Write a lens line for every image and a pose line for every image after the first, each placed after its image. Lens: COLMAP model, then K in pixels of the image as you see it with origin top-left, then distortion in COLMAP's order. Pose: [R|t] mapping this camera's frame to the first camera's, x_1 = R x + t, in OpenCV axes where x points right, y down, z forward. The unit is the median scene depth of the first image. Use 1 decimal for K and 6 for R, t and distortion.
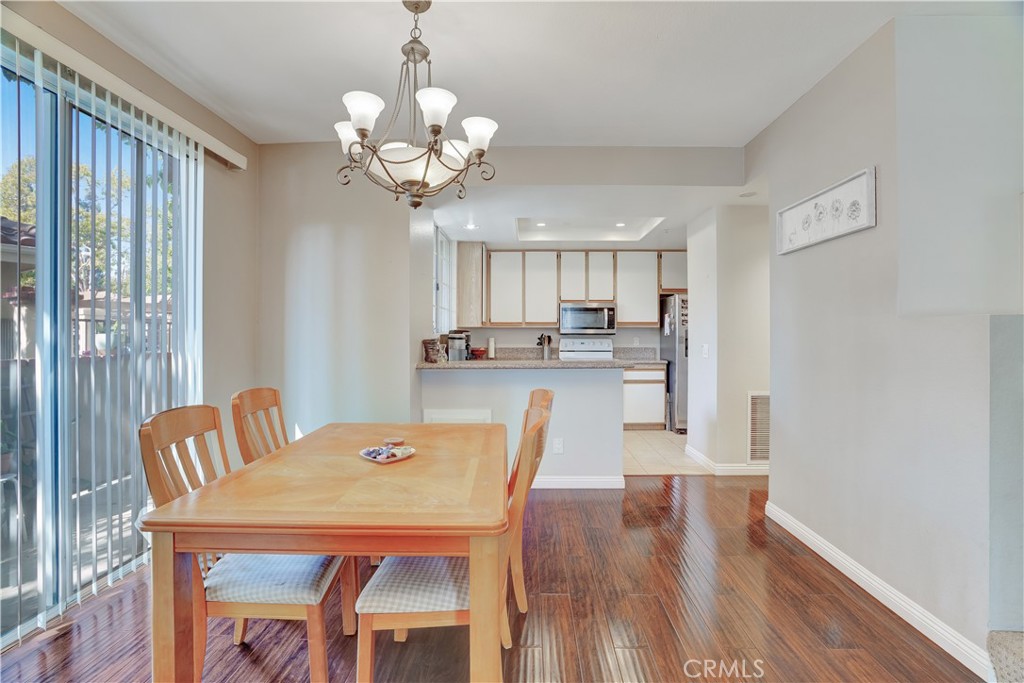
lens RADIAL K [[486.1, 0, 512.0], [0, 486.1, 341.5], [0, 0, 1]] dist [-0.049730, 0.020789]
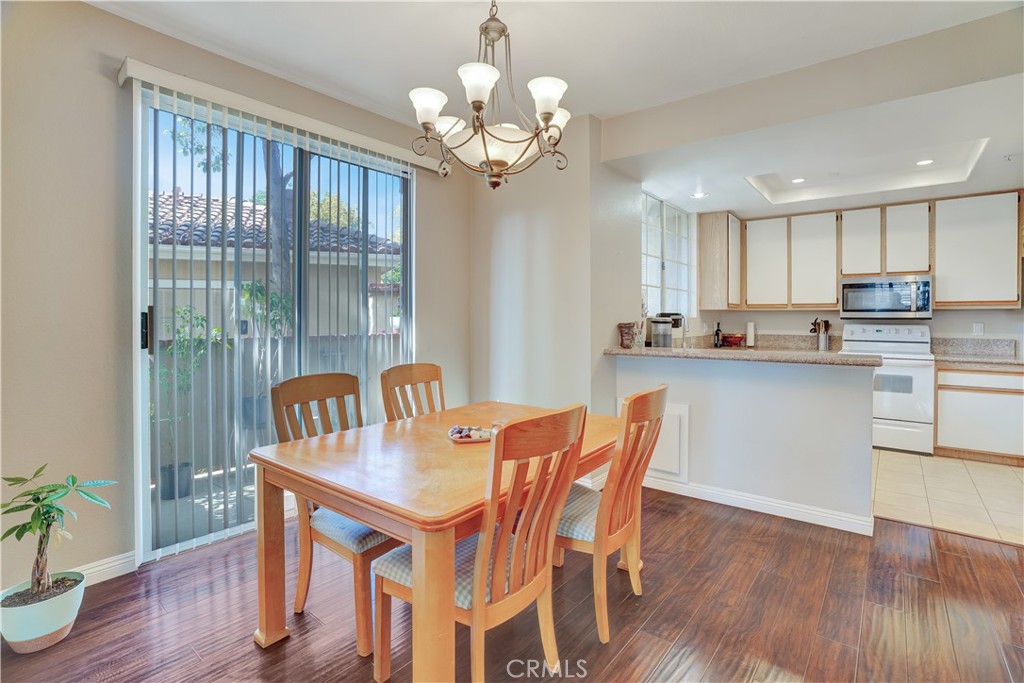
lens RADIAL K [[486.1, 0, 512.0], [0, 486.1, 341.5], [0, 0, 1]] dist [-0.049730, 0.020789]
pose [[0.800577, 0.030060, -0.598475, 0.139402], [-0.010089, 0.999276, 0.036694, -0.001102], [0.599145, -0.023339, 0.800300, 0.076054]]
